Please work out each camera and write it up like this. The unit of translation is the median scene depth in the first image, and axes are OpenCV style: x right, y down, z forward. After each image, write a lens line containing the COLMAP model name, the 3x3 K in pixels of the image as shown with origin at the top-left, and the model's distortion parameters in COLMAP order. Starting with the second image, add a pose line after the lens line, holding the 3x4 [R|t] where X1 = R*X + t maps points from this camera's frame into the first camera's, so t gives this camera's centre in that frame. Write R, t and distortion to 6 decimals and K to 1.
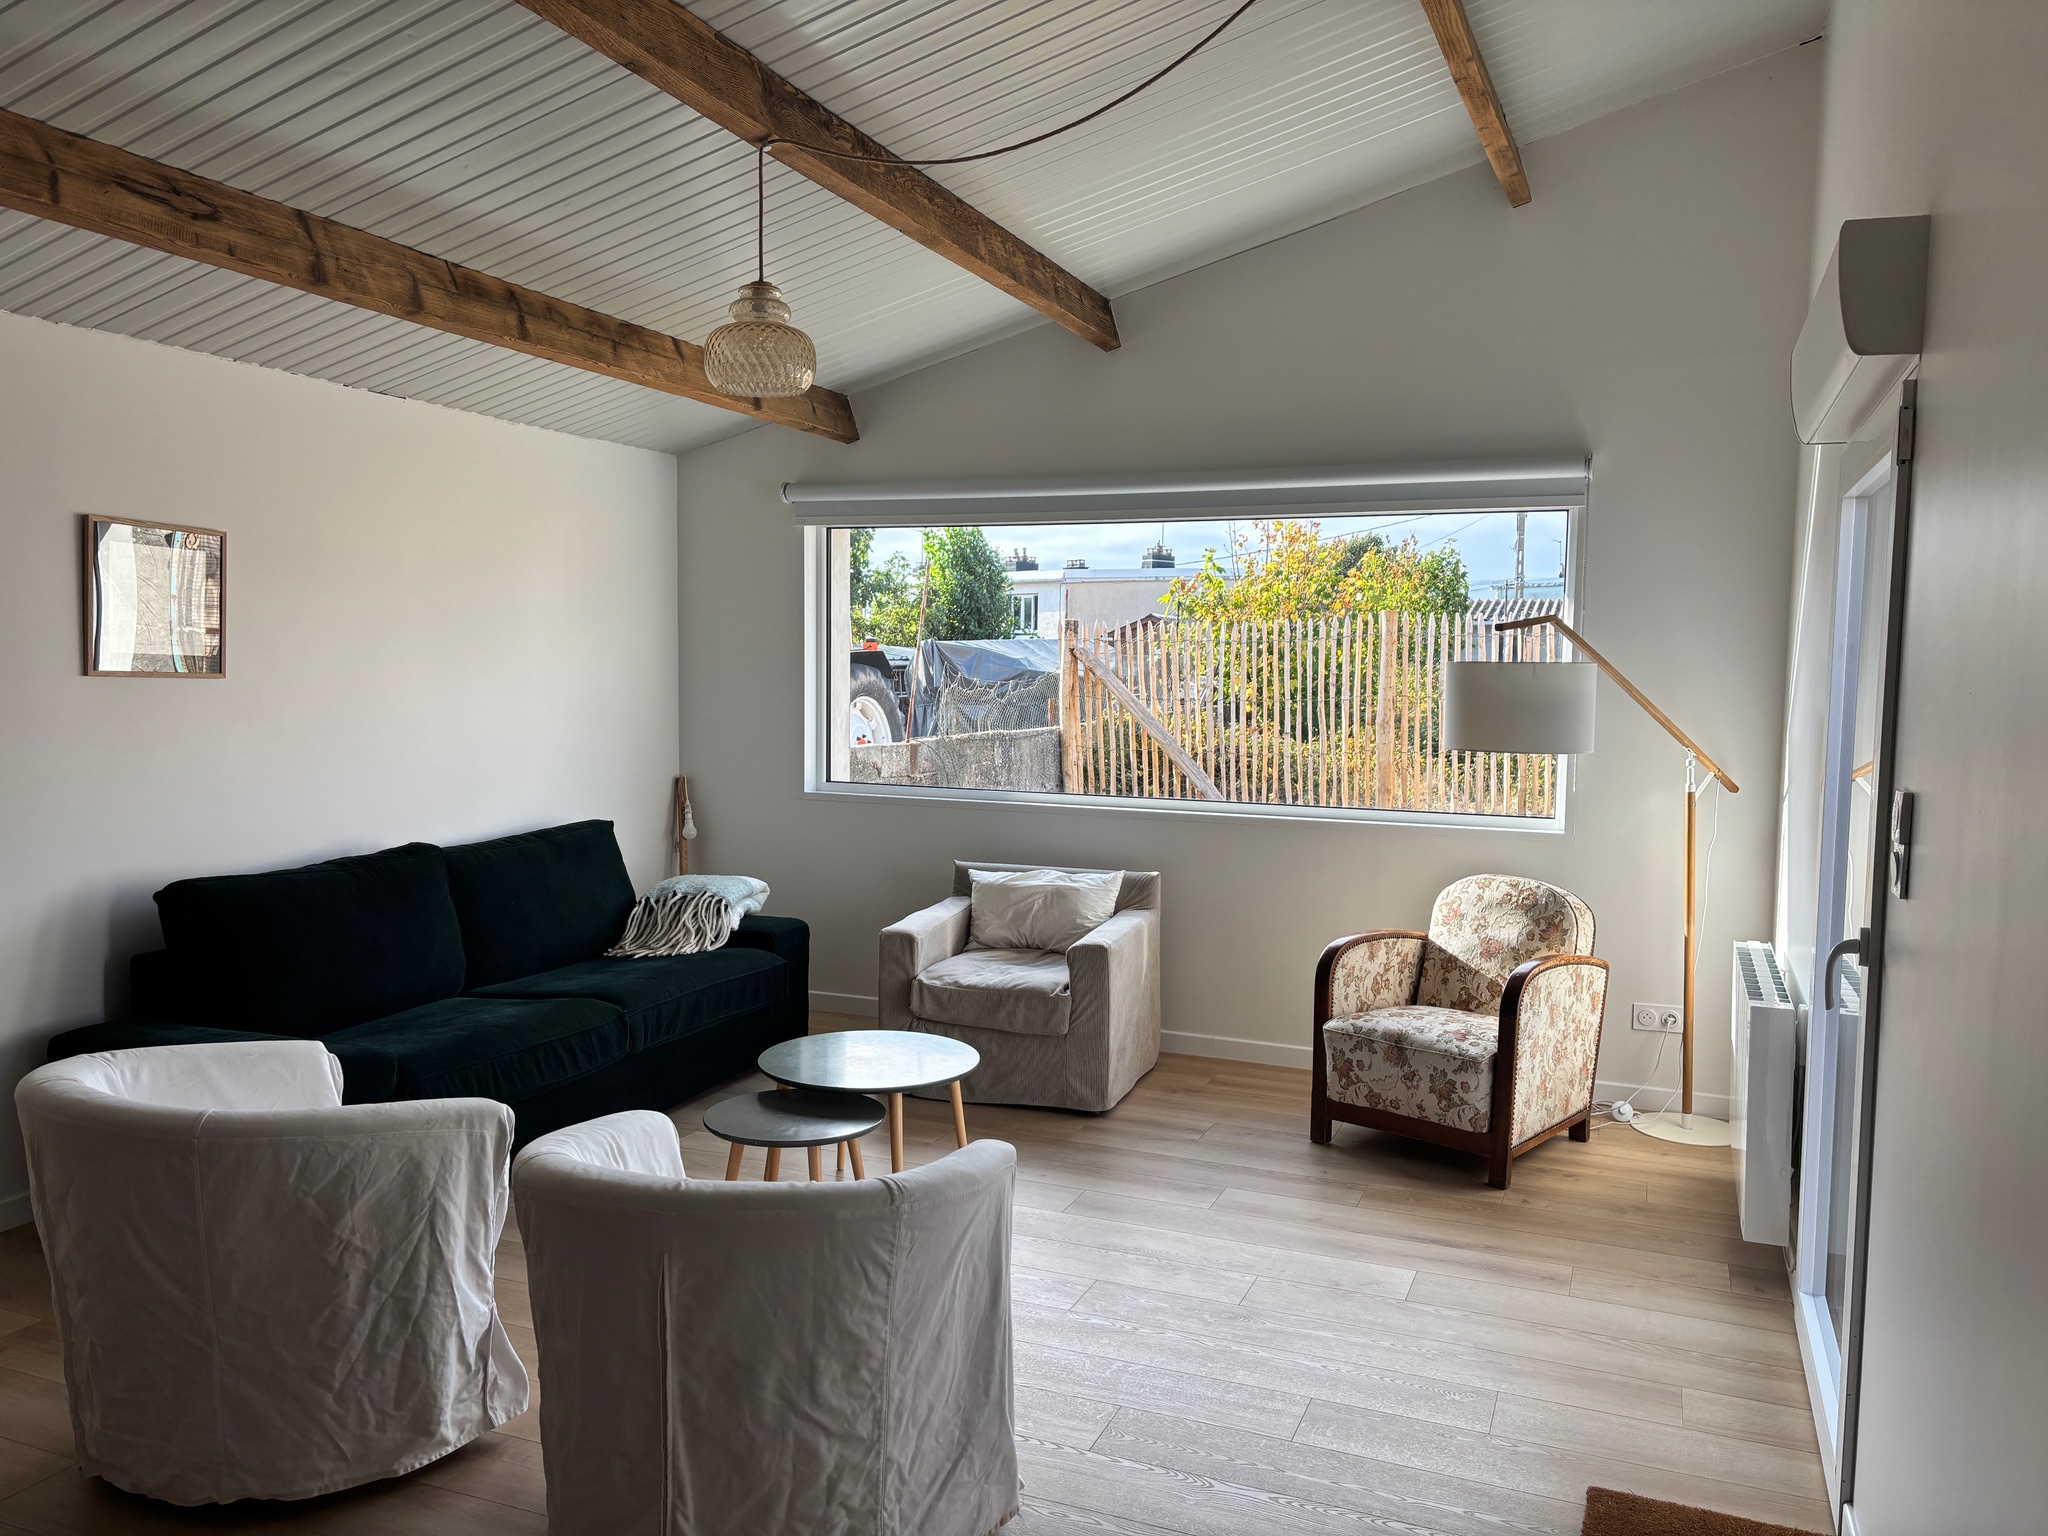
lens RADIAL K [[1564.5, 0, 1016.0], [0, 1564.5, 762.3], [0, 0, 1]] dist [0.049403, -0.033825]
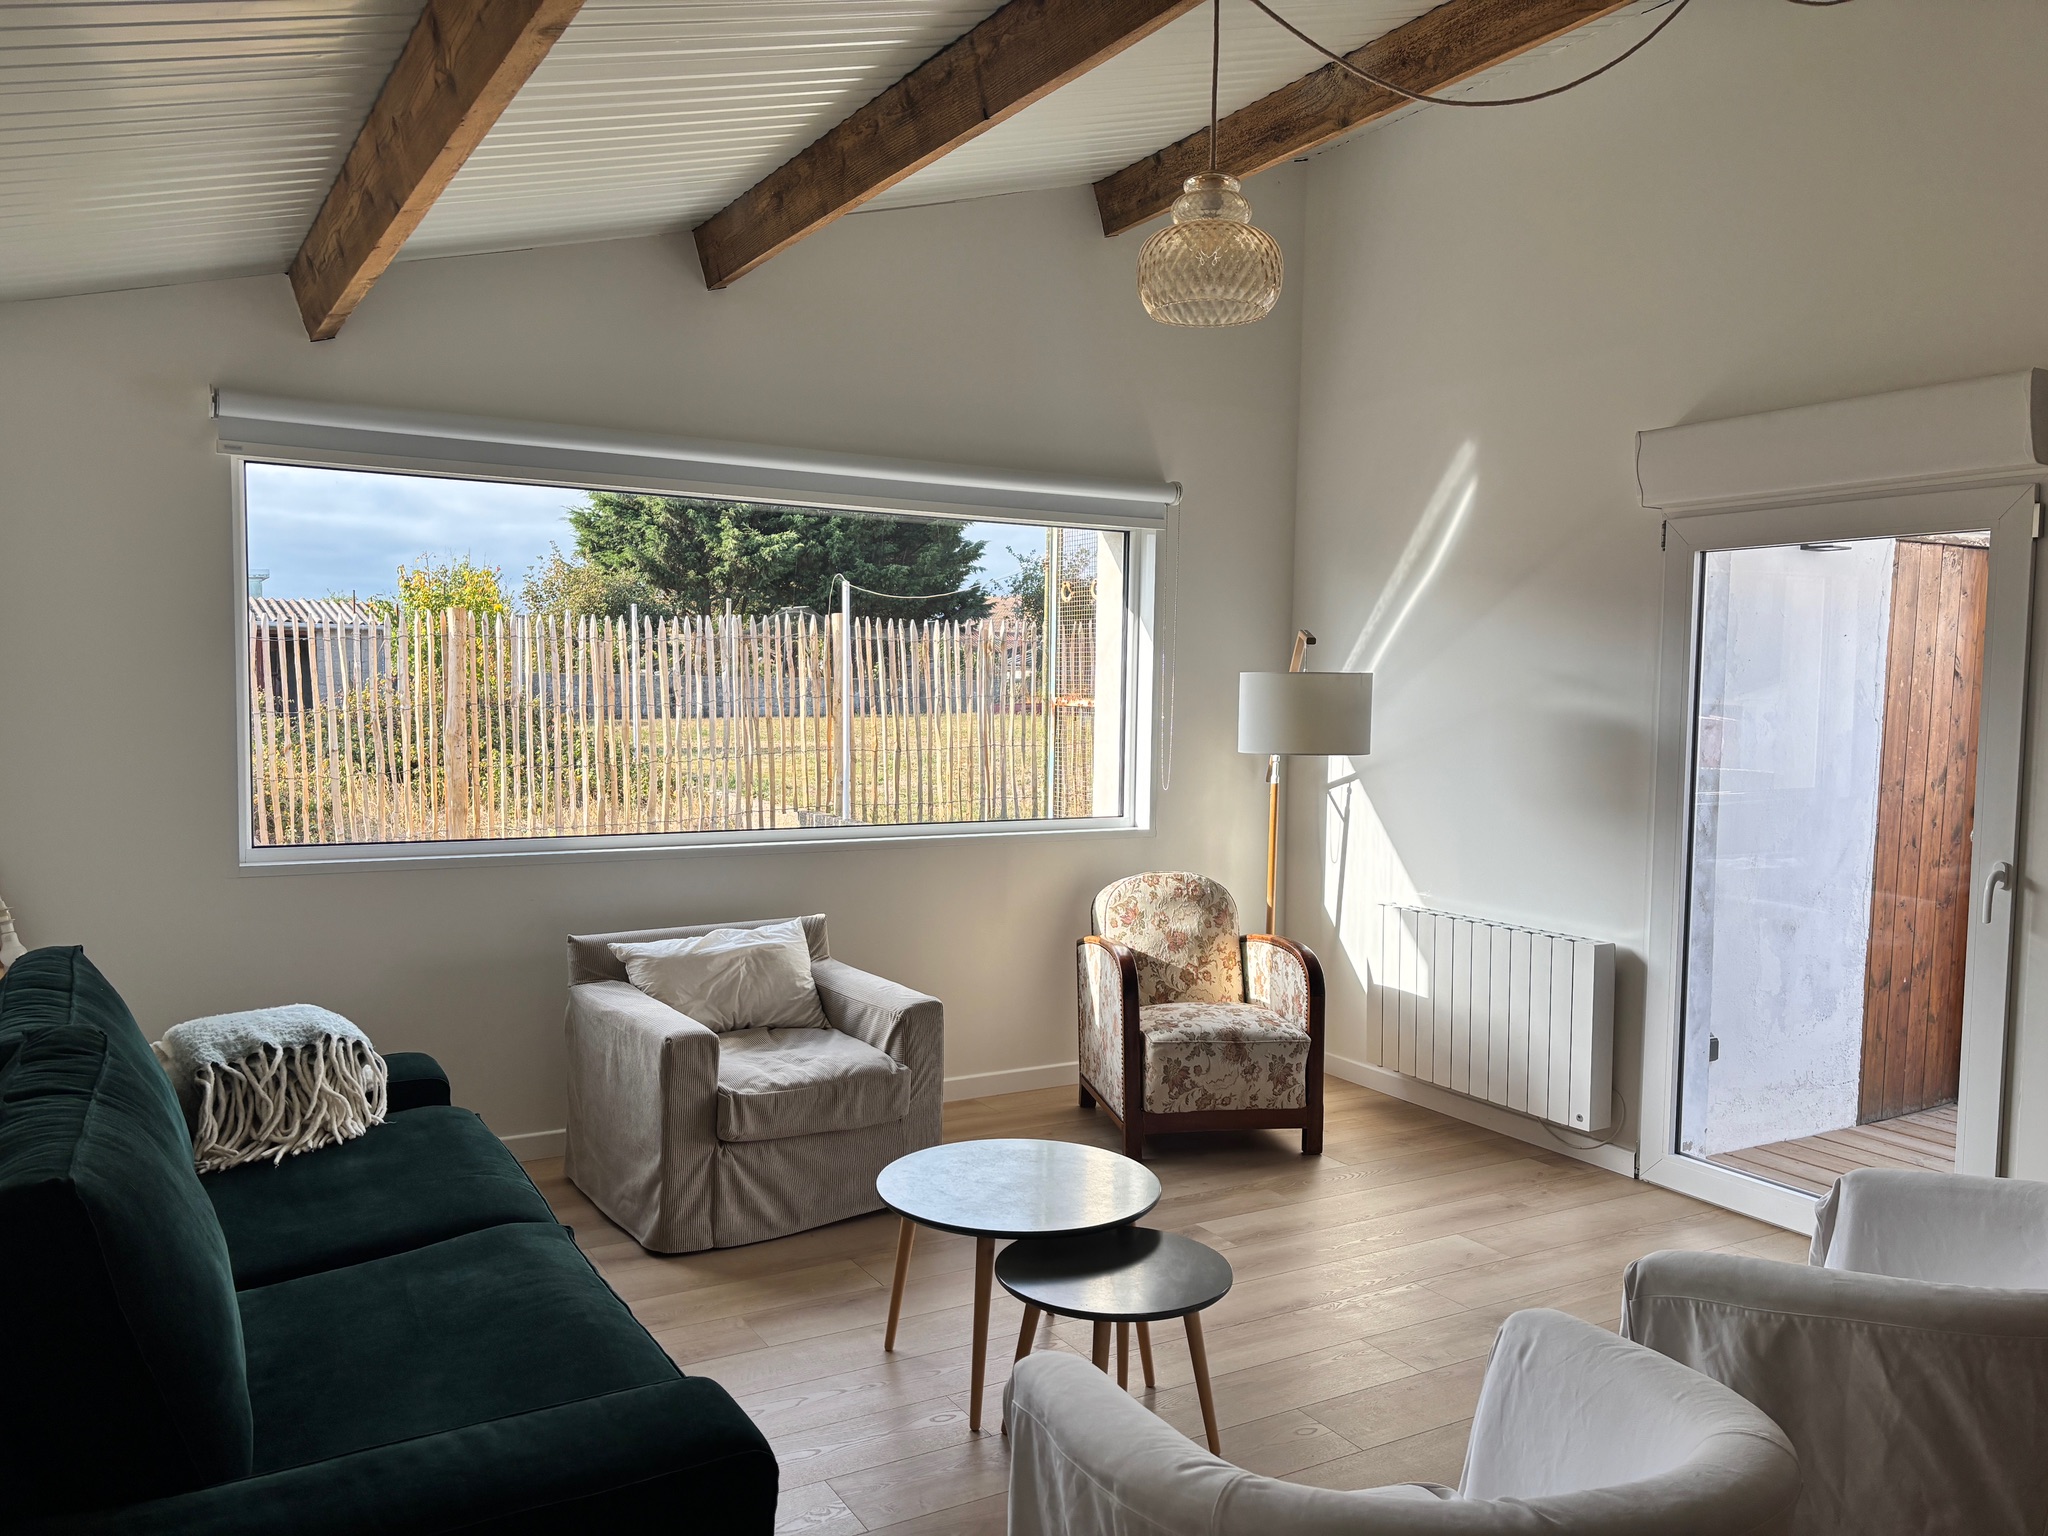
lens RADIAL K [[1564.5, 0, 1023.7], [0, 1564.5, 758.9], [0, 0, 1]] dist [0.049403, -0.033825]
pose [[0.582107, -0.046612, 0.811775, -0.612652], [0.042019, 0.998746, 0.027217, -0.037720], [-0.812026, 0.018267, 0.583335, 0.462735]]
